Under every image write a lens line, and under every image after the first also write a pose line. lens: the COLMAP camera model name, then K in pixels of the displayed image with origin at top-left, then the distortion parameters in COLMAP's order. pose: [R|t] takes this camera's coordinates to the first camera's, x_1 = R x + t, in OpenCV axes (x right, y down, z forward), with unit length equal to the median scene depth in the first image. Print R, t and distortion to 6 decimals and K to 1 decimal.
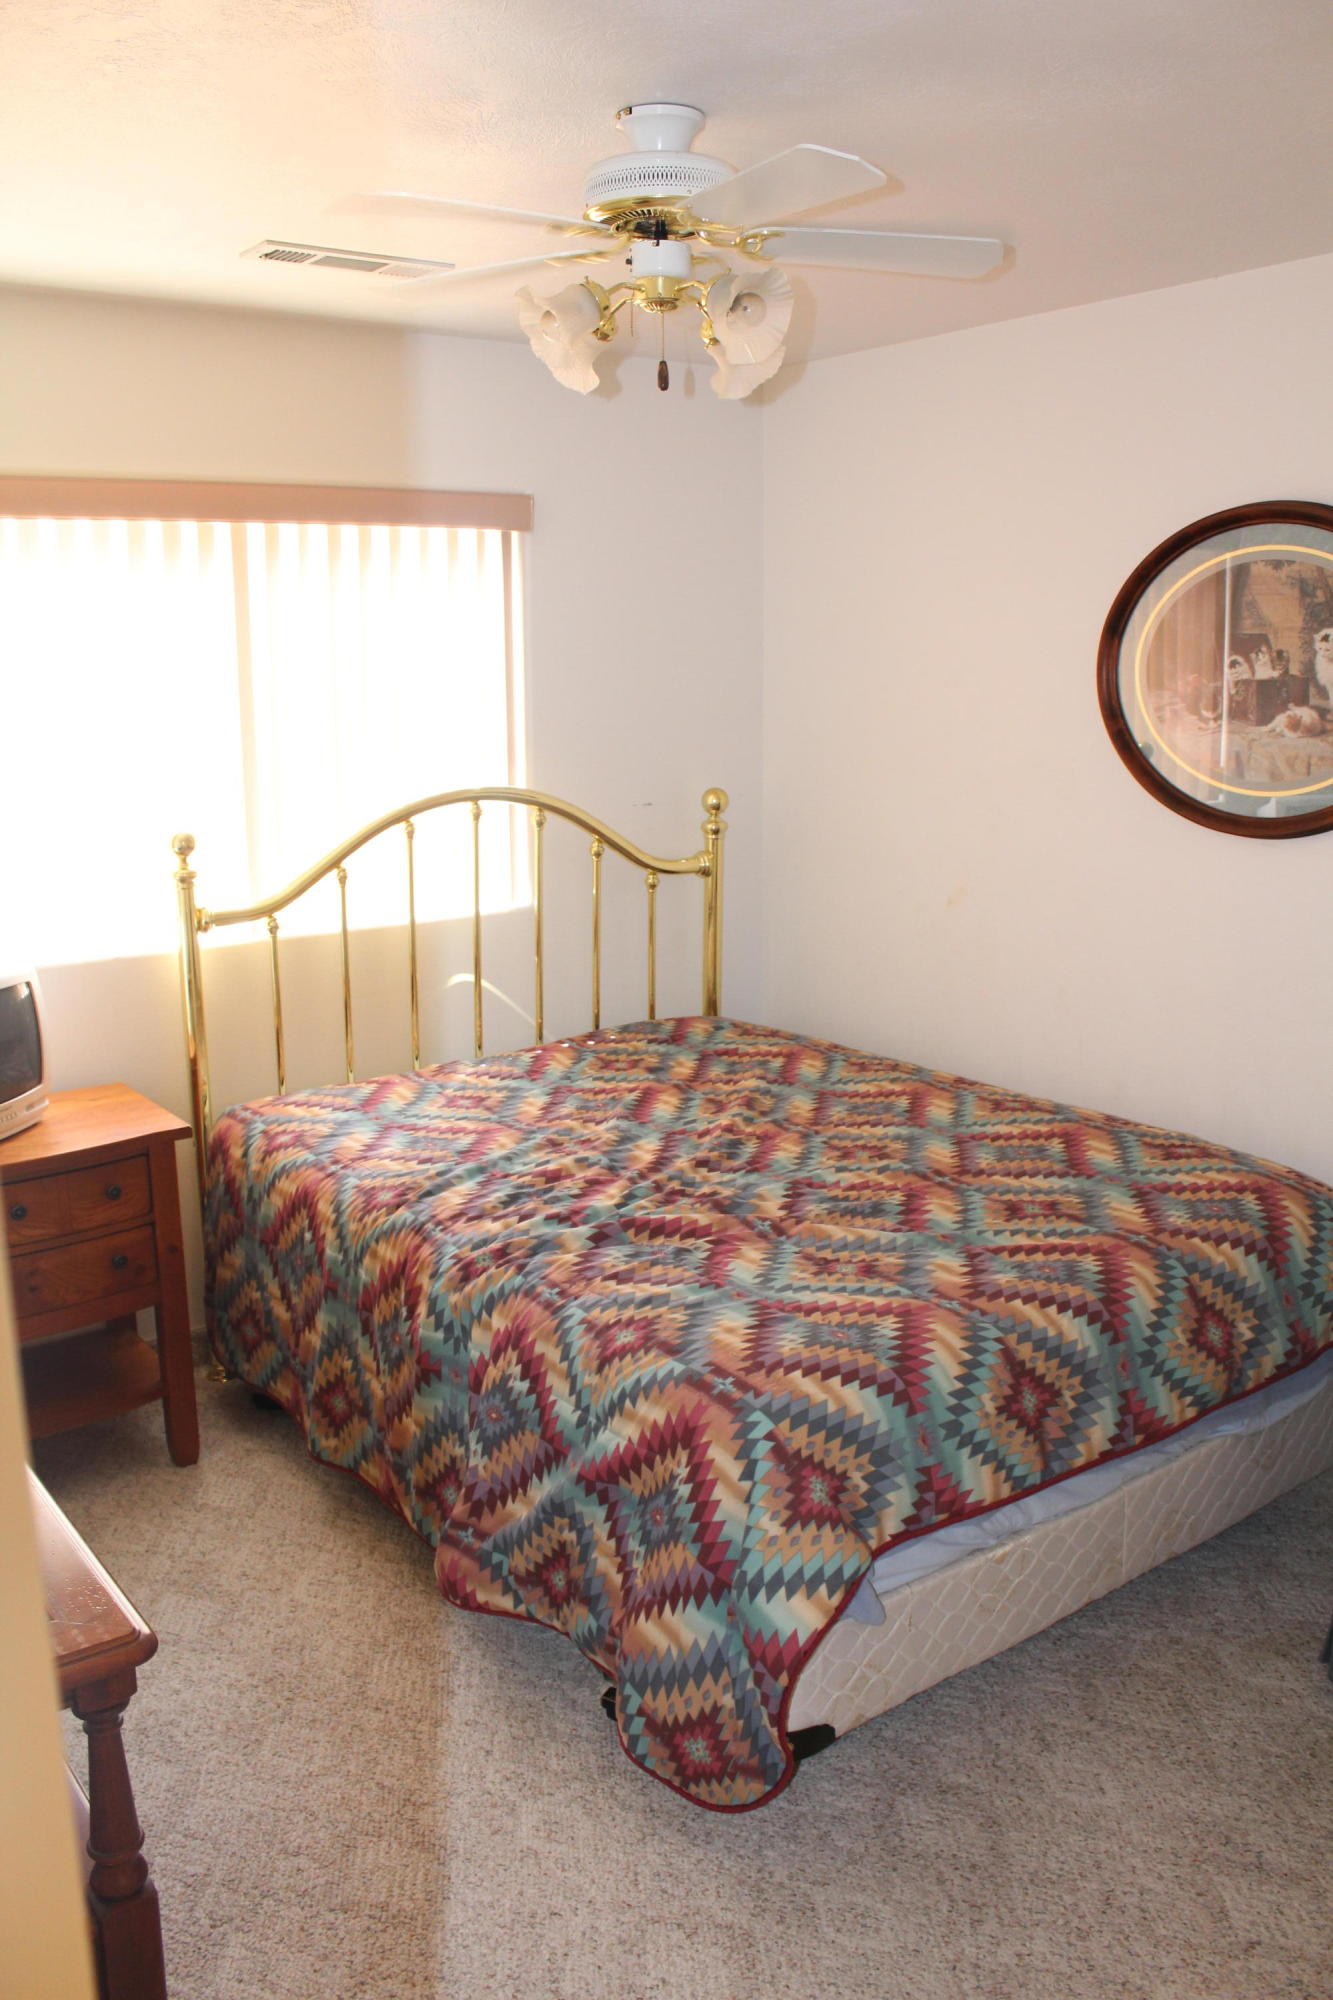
lens RADIAL K [[1701.7, 0, 662.5], [0, 1701.7, 1009.5], [0, 0, 1]] dist [-0.133734, 0.129232]
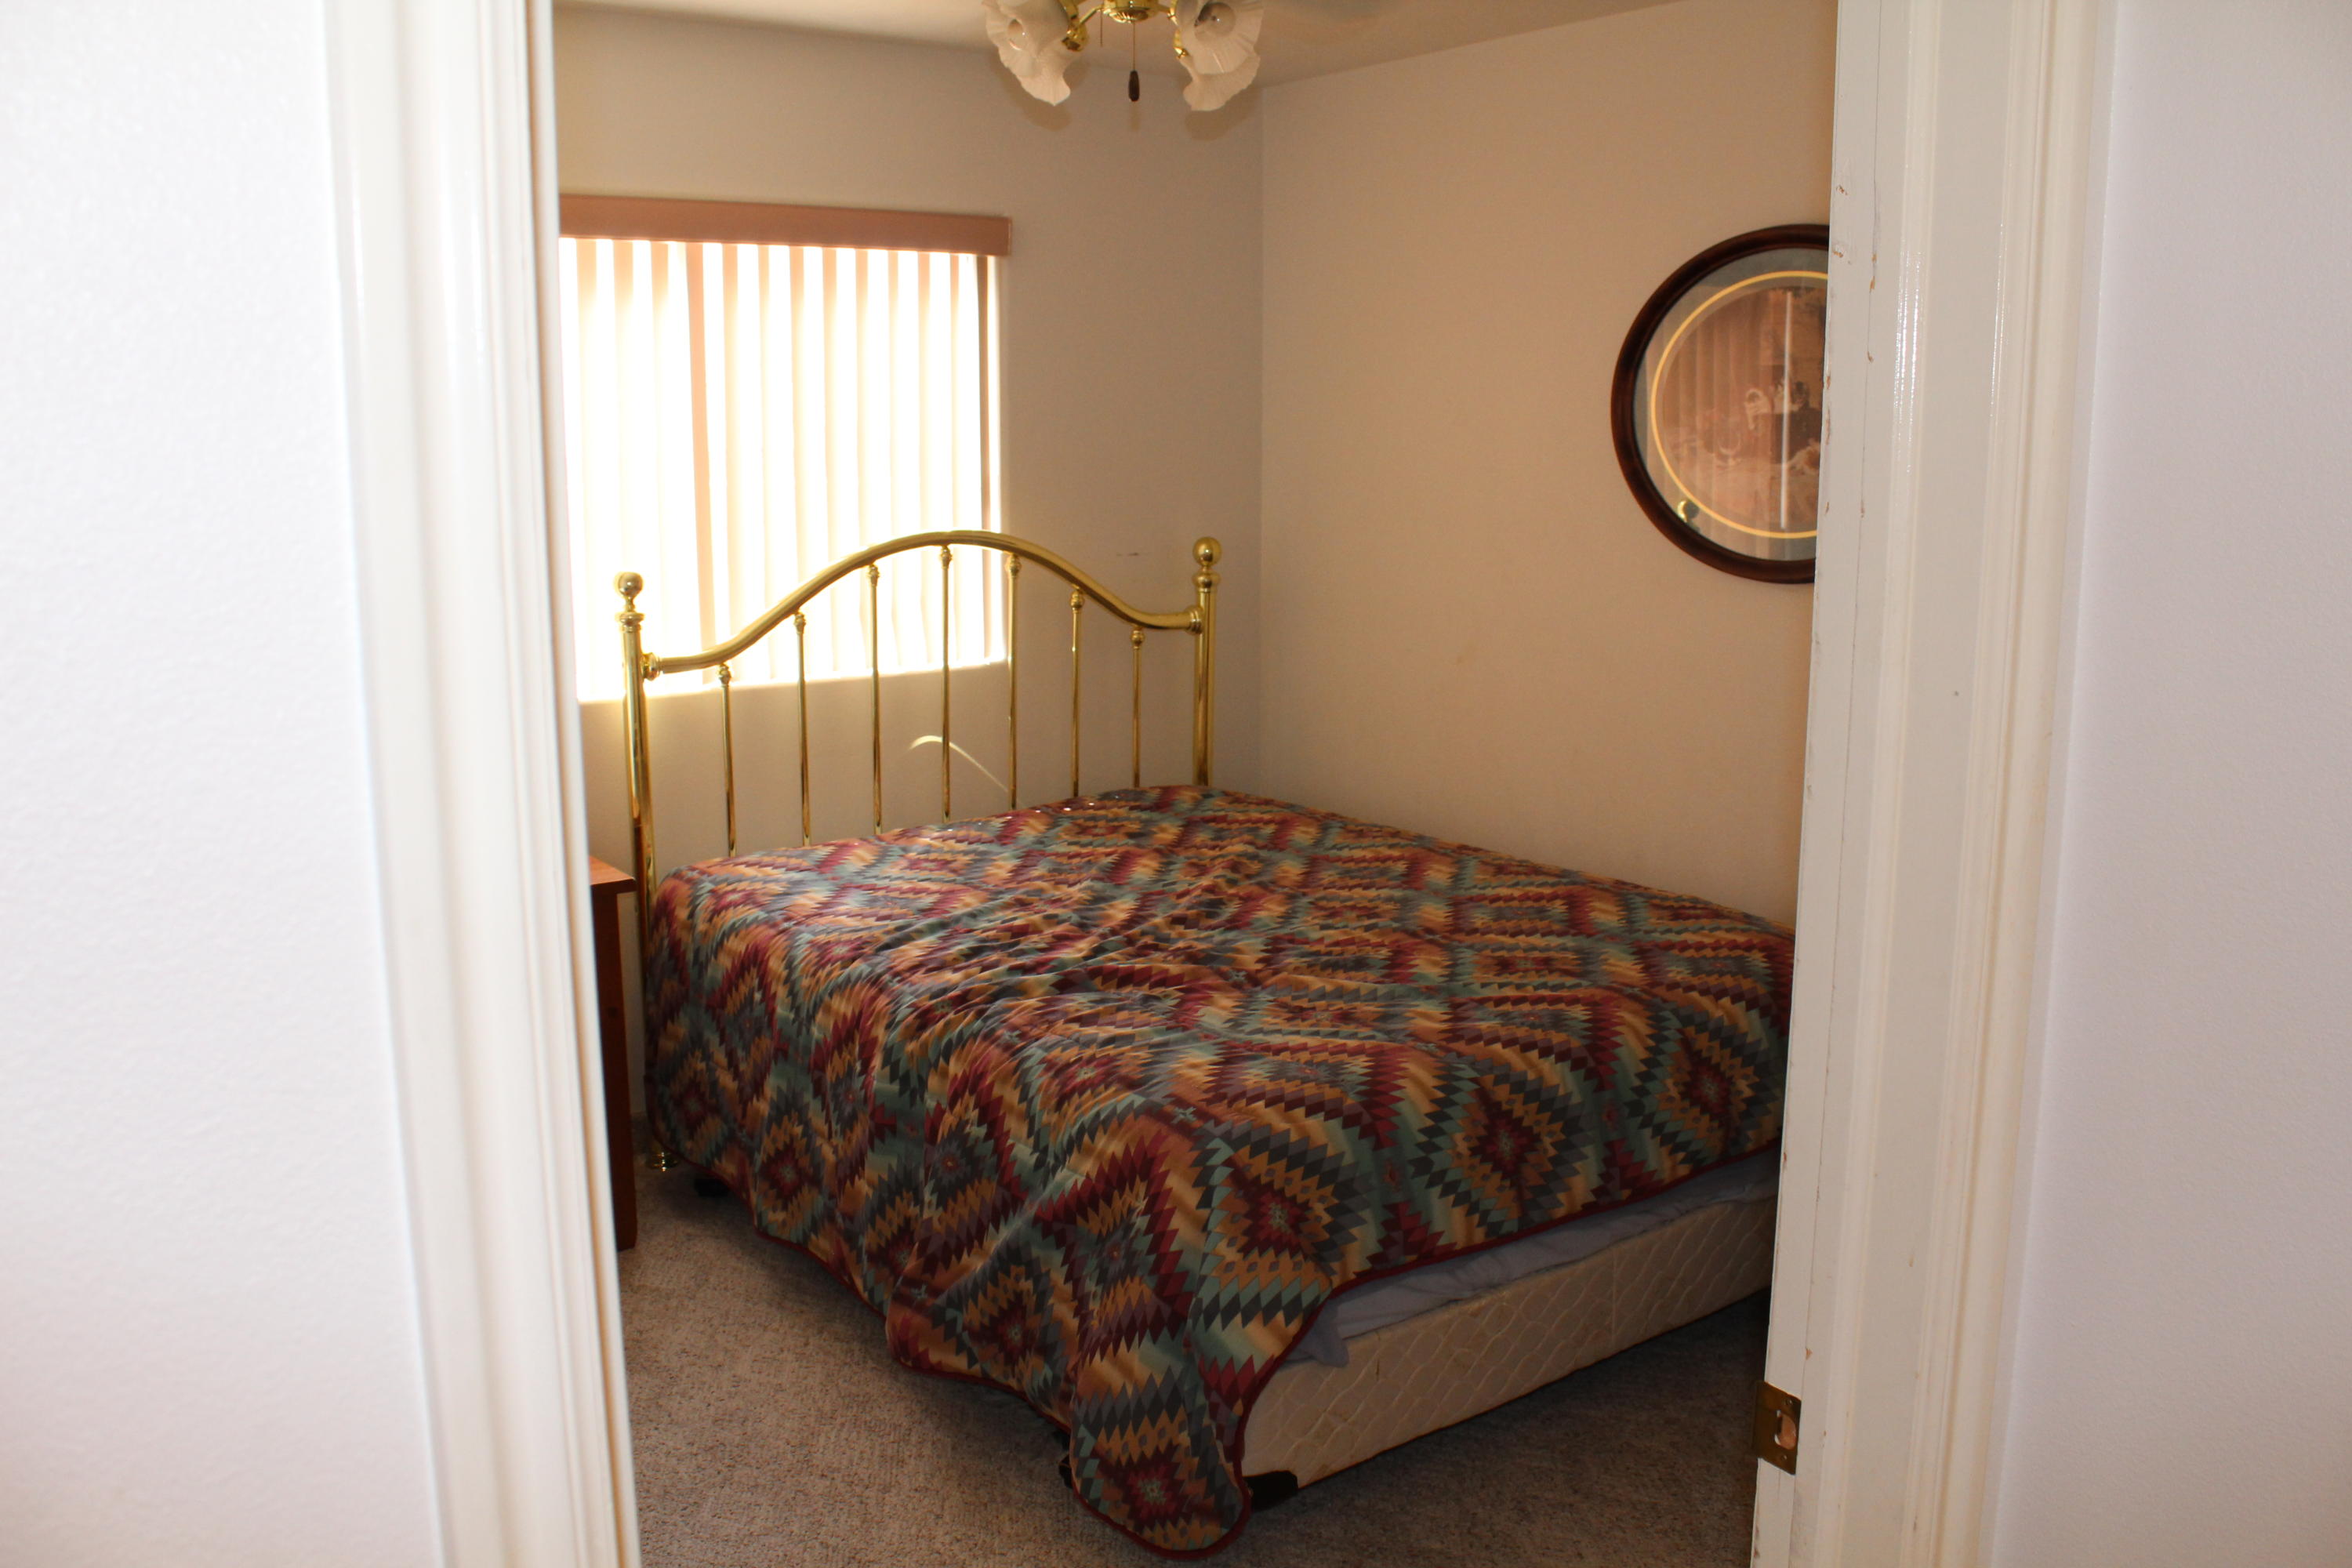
lens RADIAL K [[2001.2, 0, 1176.0], [0, 2001.2, 784.0], [0, 0, 1]] dist [-0.133734, 0.129232]
pose [[0.999960, 0.008851, -0.001006, 0.024593], [-0.008876, 0.999555, -0.028465, 0.051374], [0.000754, 0.028472, 0.999594, -0.116651]]
